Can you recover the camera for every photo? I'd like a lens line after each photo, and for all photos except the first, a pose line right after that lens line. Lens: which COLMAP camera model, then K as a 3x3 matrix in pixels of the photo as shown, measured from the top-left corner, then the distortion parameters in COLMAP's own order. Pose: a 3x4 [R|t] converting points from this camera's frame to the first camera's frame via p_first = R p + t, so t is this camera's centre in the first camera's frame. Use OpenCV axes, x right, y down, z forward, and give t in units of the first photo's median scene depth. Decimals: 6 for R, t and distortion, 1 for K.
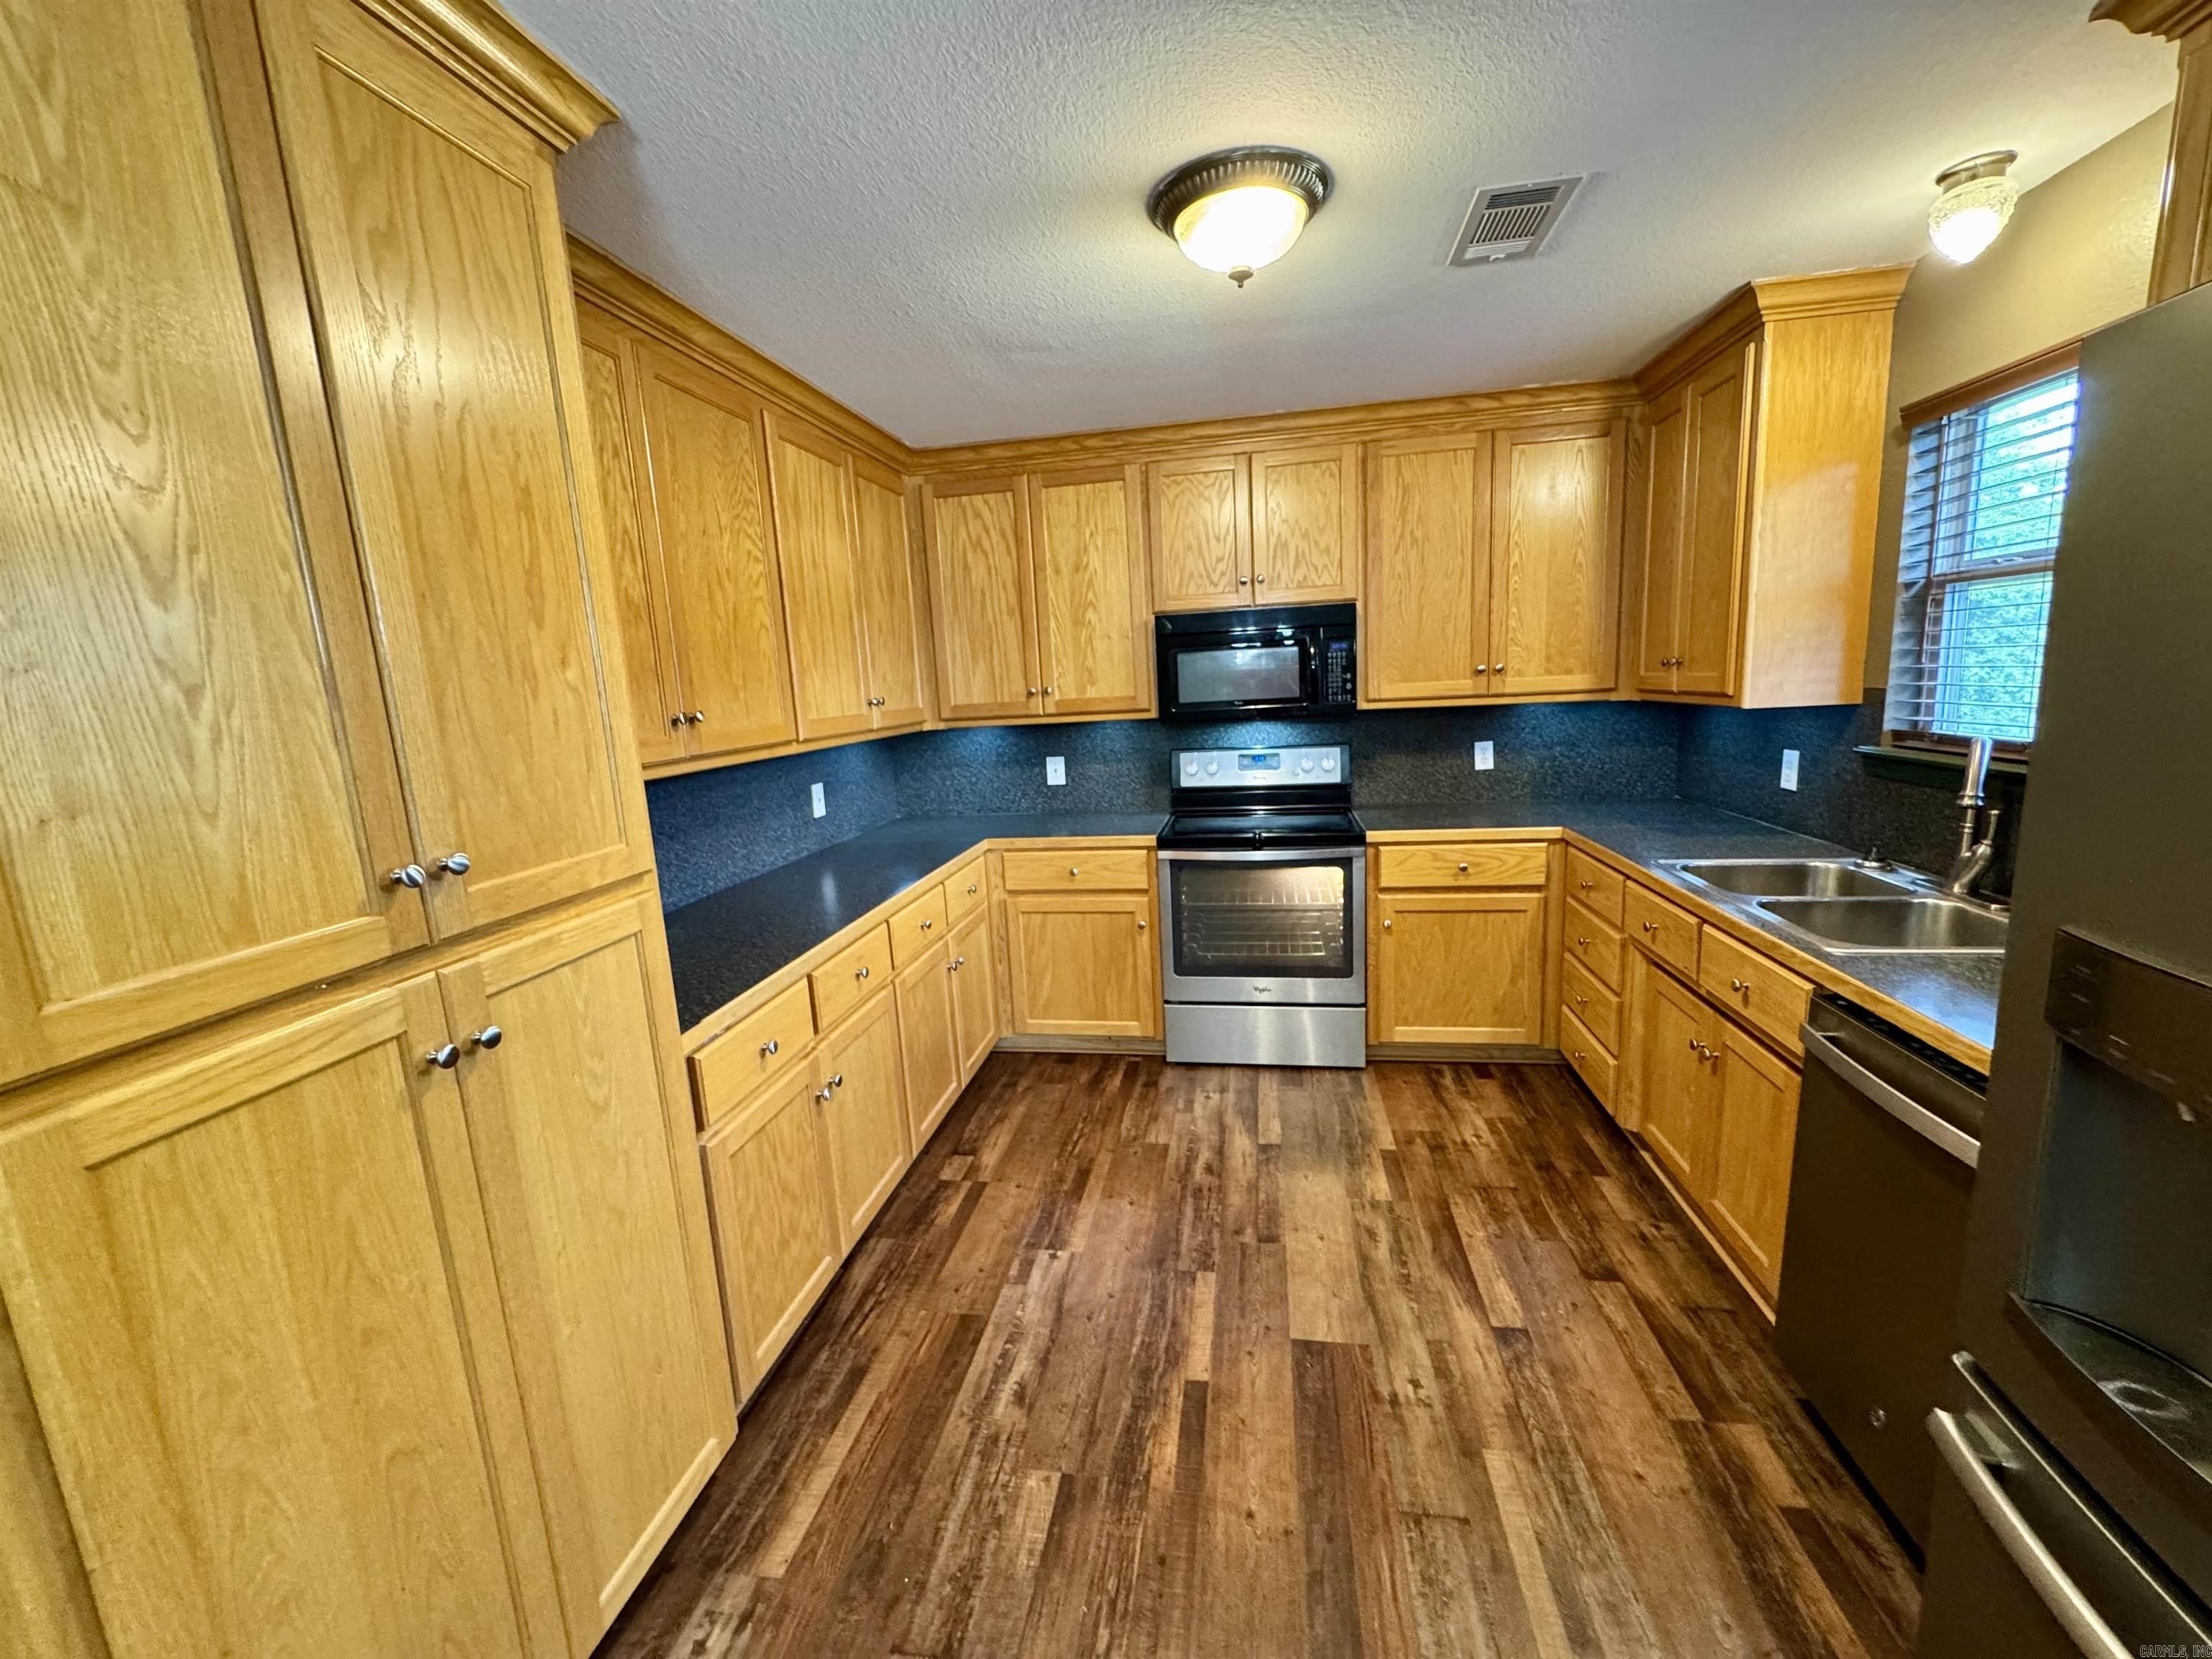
lens RADIAL K [[880.3, 0, 1106.2], [0, 880.3, 826.3], [0, 0, 1]] dist [-0.006318, 0.000680]
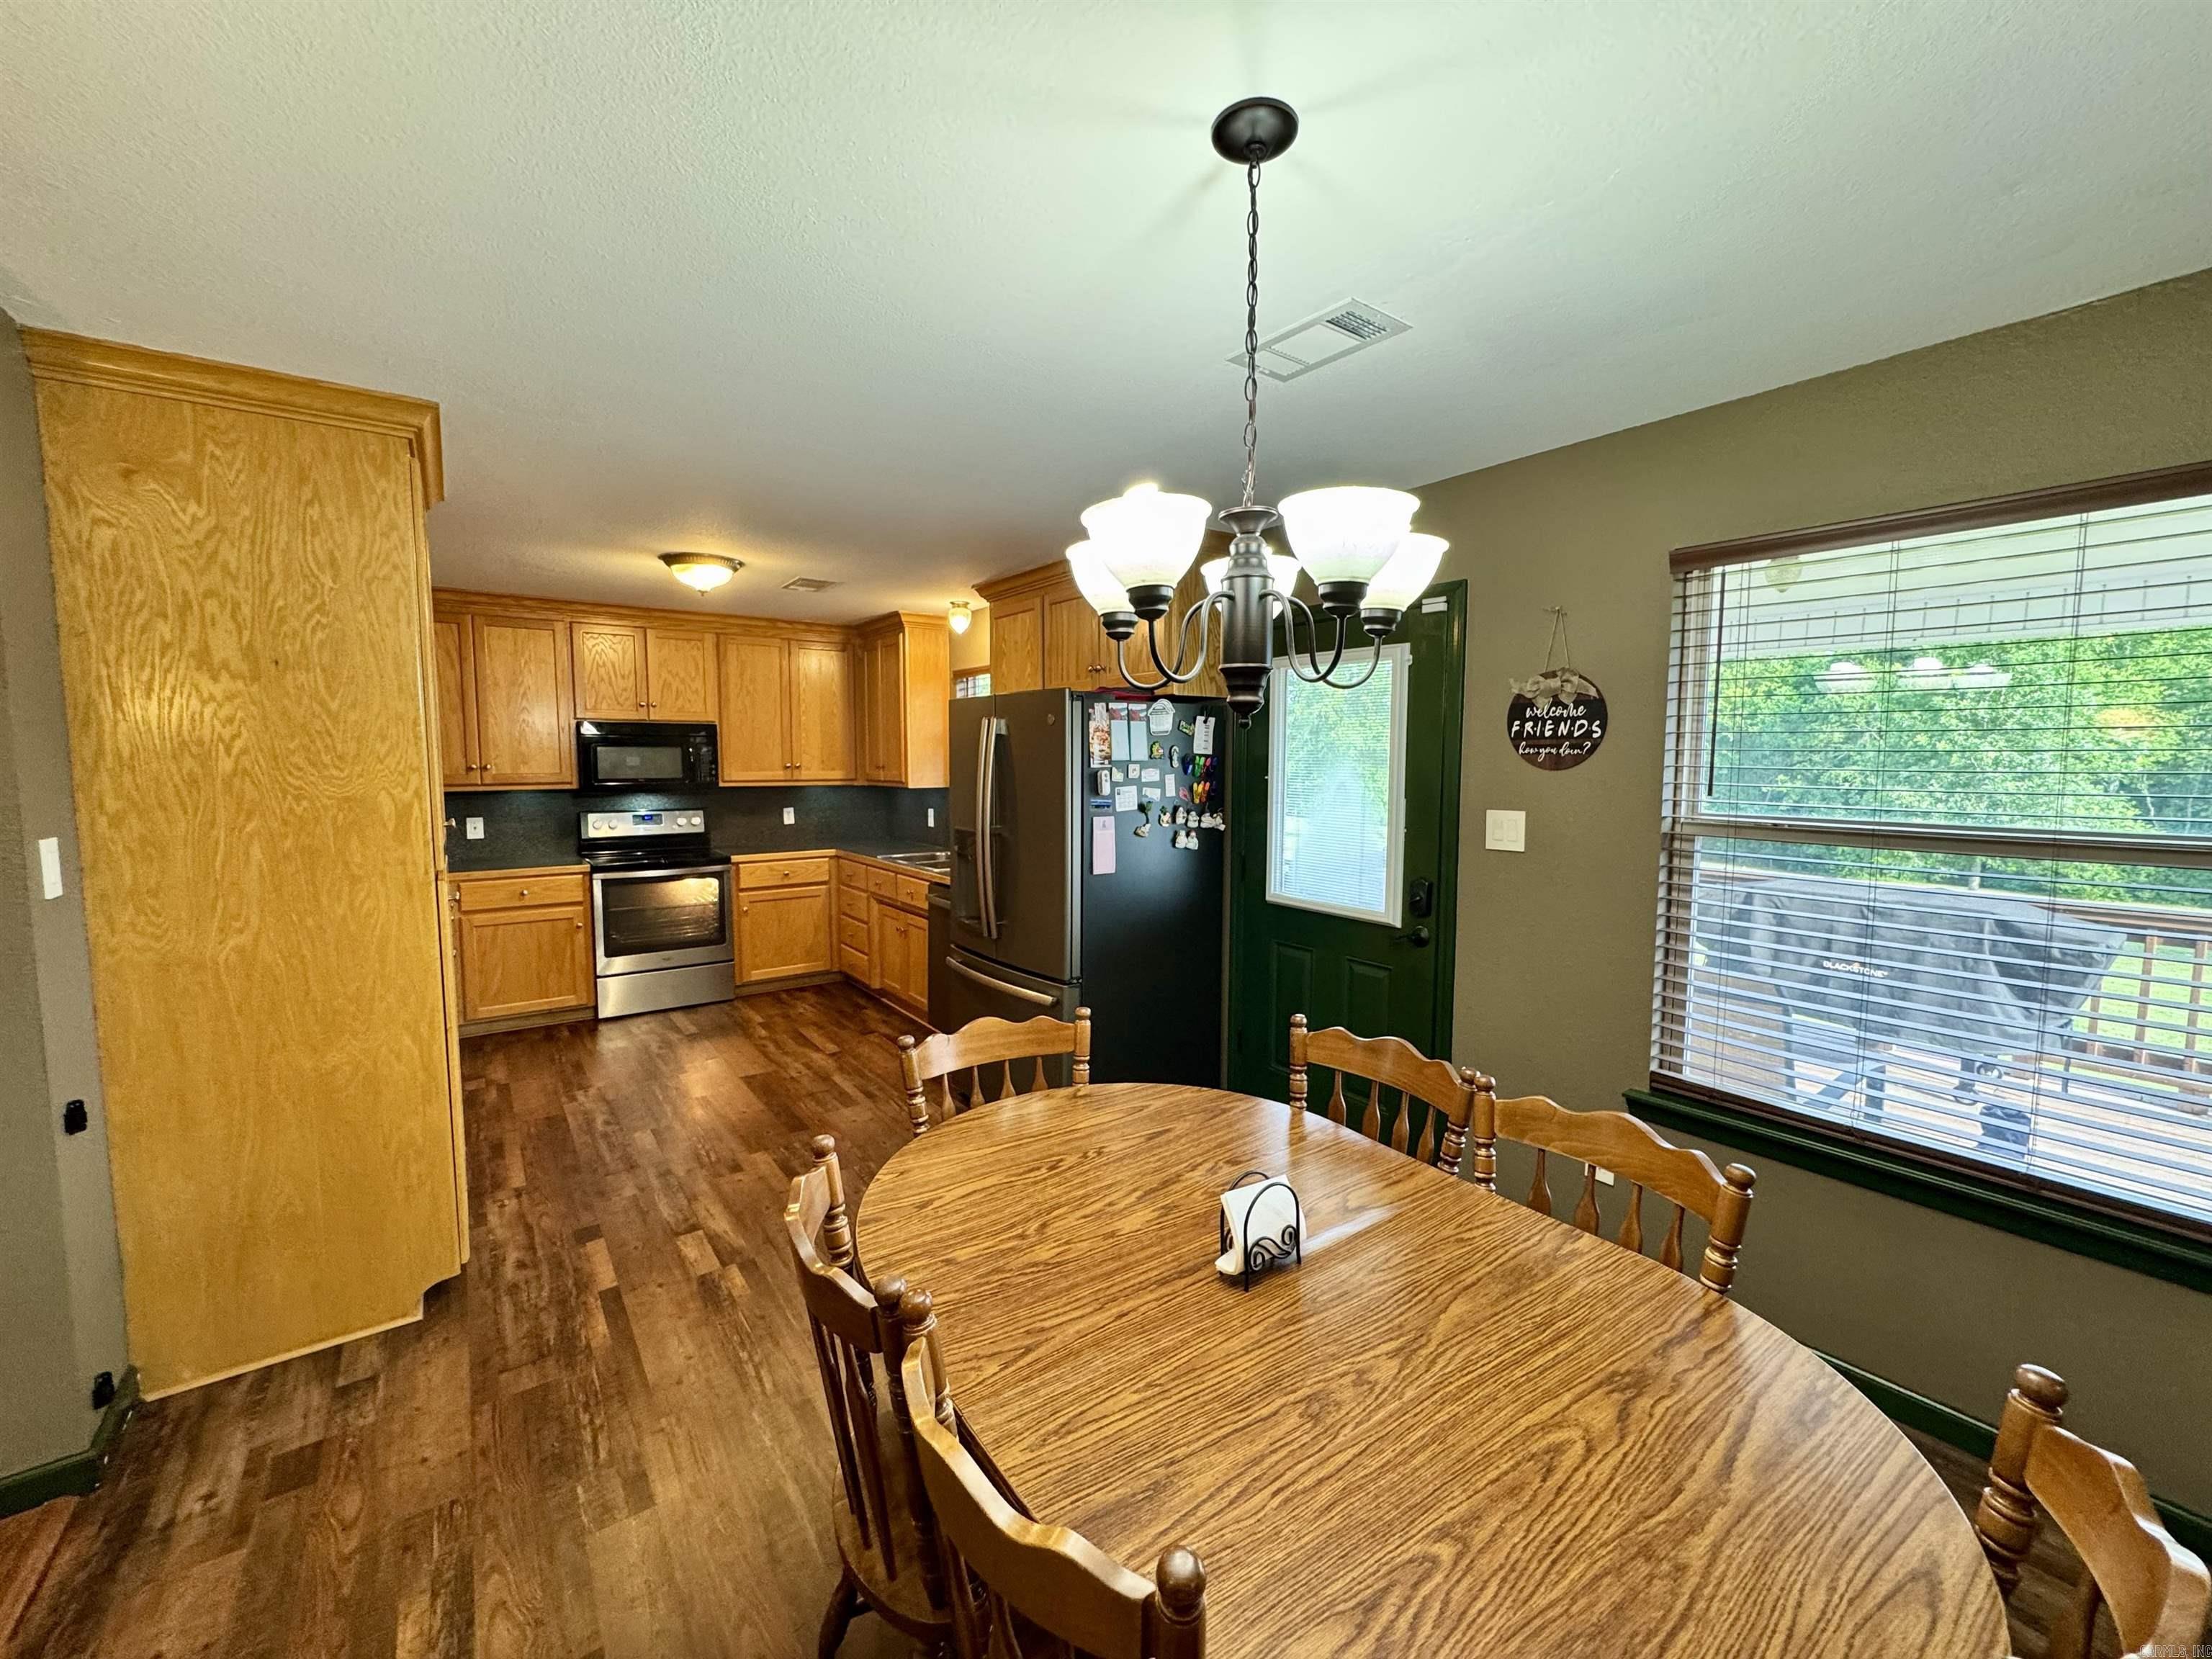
lens RADIAL K [[880.3, 0, 1106.3], [0, 880.3, 827.0], [0, 0, 1]] dist [-0.006318, 0.000680]
pose [[0.691577, -0.003829, 0.722293, -0.567396], [0.082734, 0.993824, -0.073948, 0.177617], [-0.717549, 0.110899, 0.687622, -0.926449]]
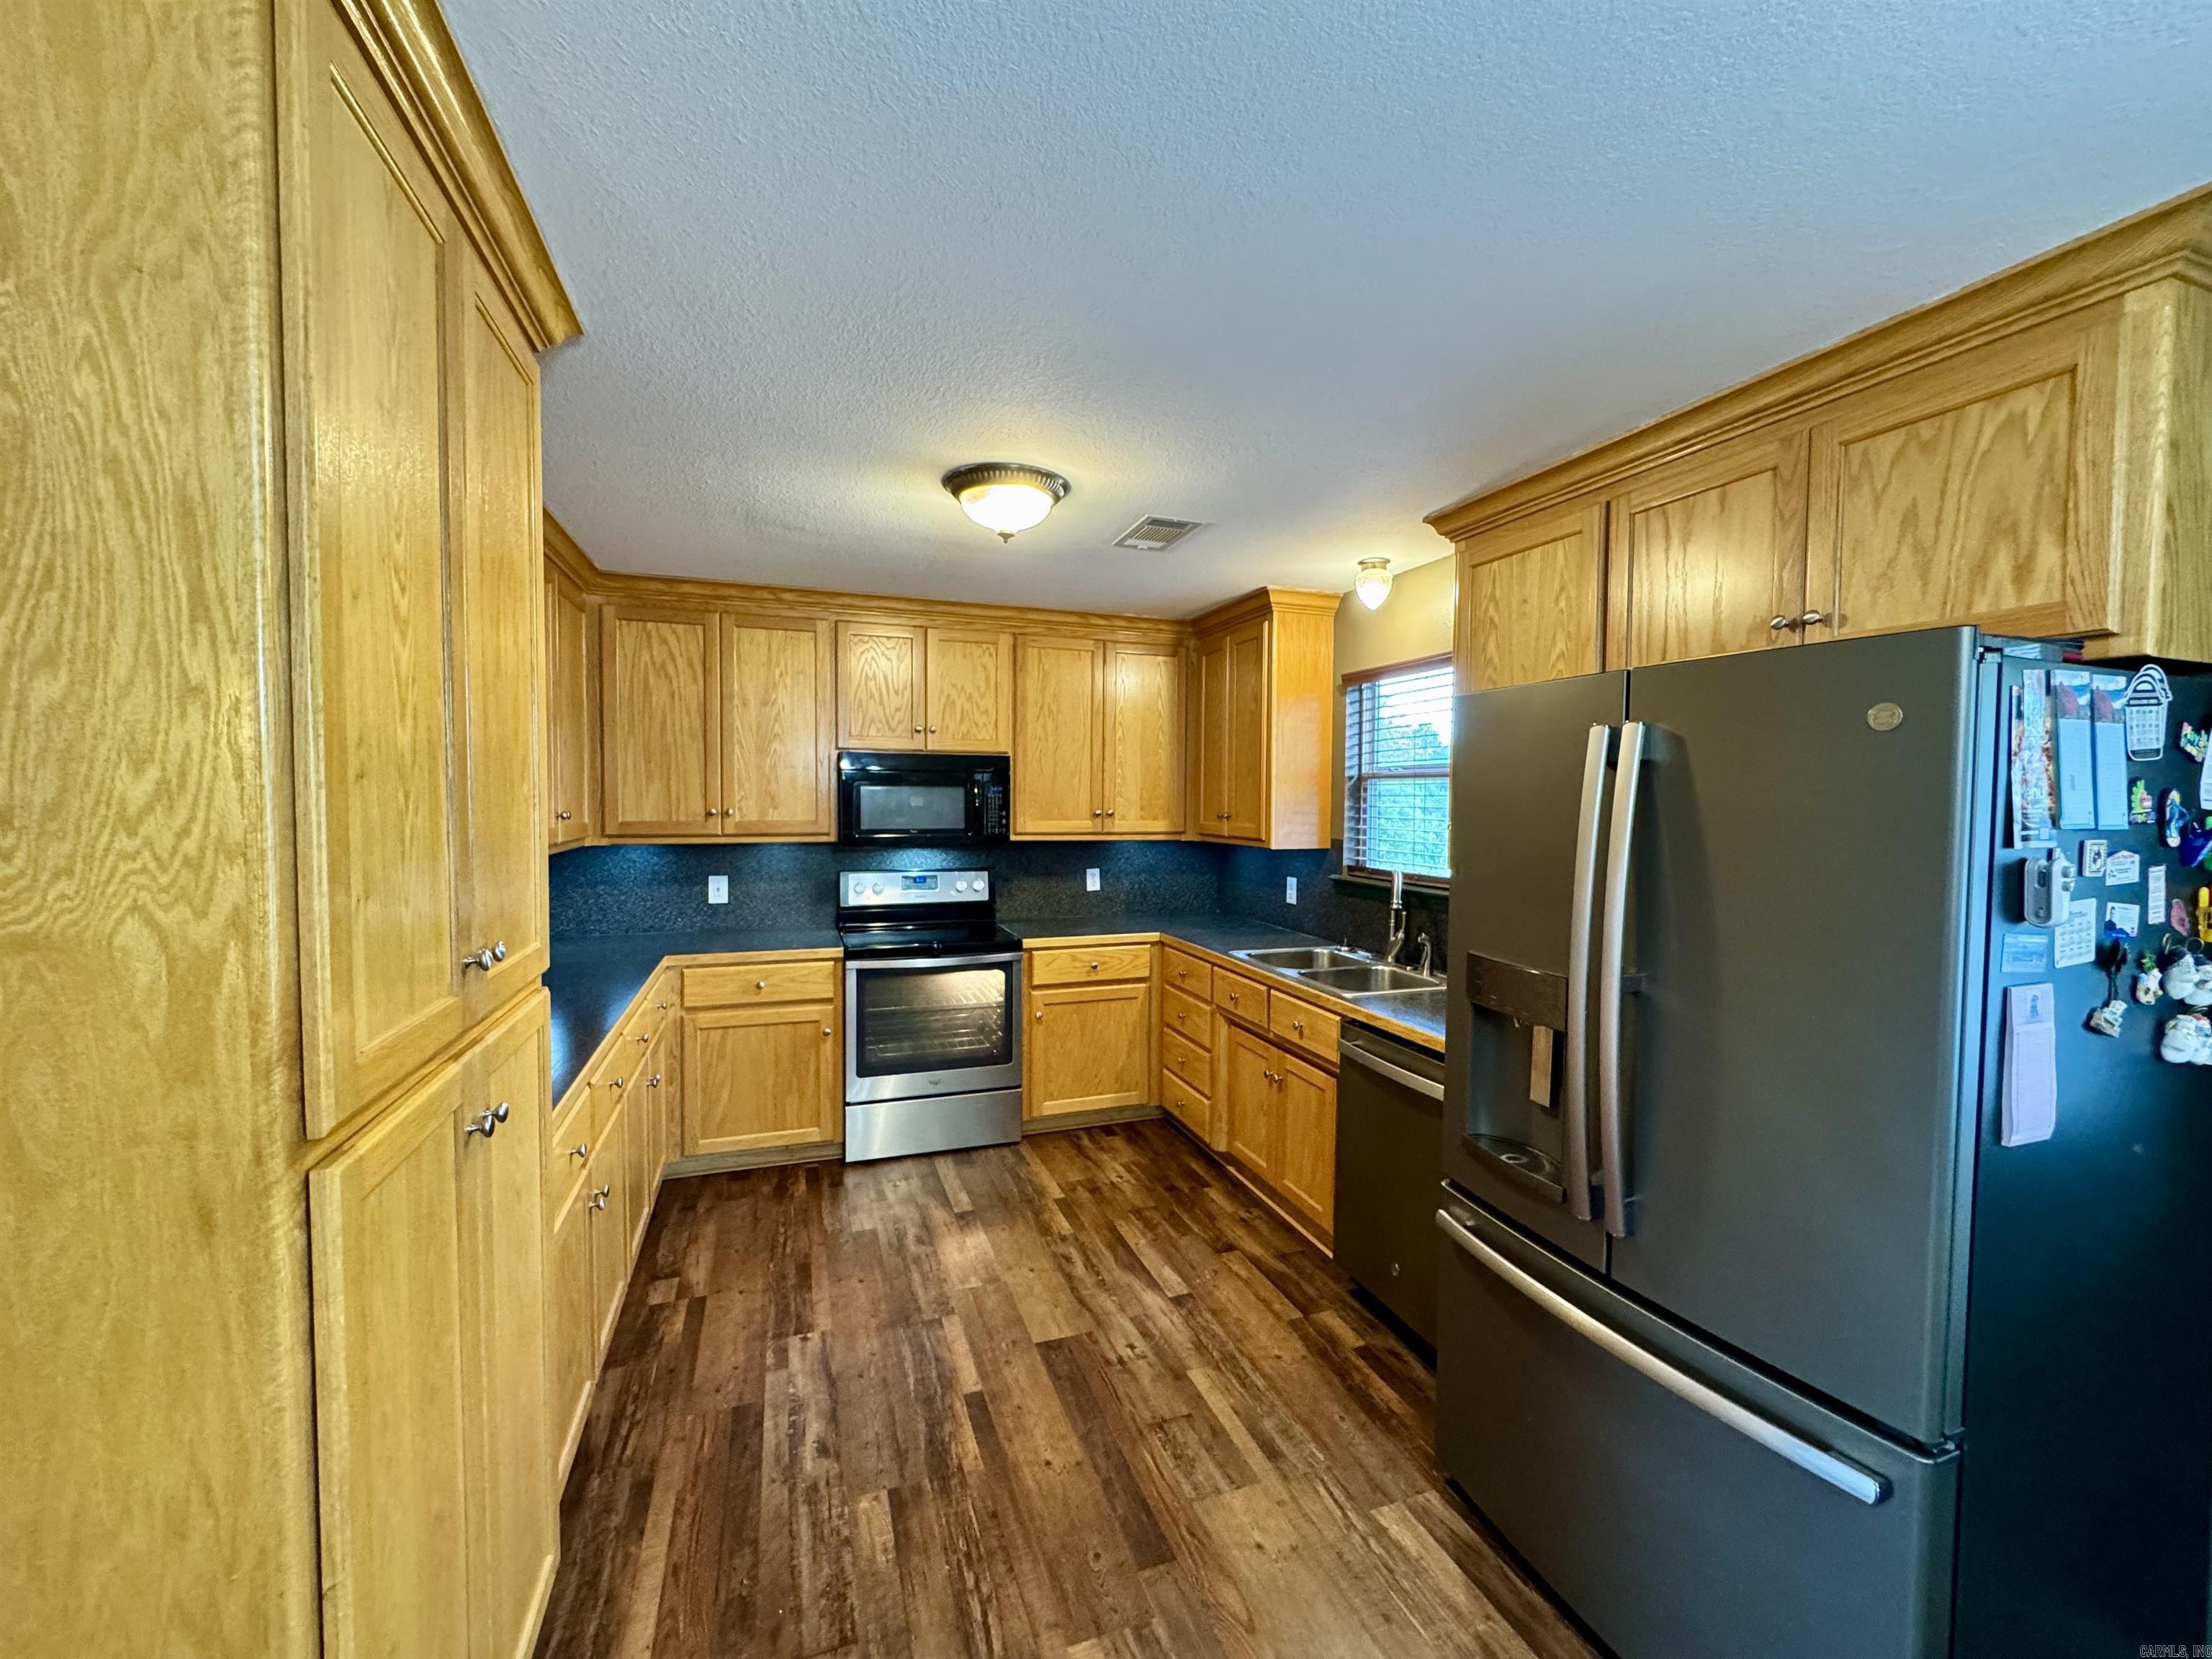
lens RADIAL K [[880.3, 0, 1105.8], [0, 880.3, 826.8], [0, 0, 1]] dist [-0.006318, 0.000680]
pose [[0.867678, 0.042701, 0.495289, -0.283450], [0.028951, 0.990273, -0.136093, 0.026872], [-0.496282, 0.132425, 0.858002, -0.171762]]
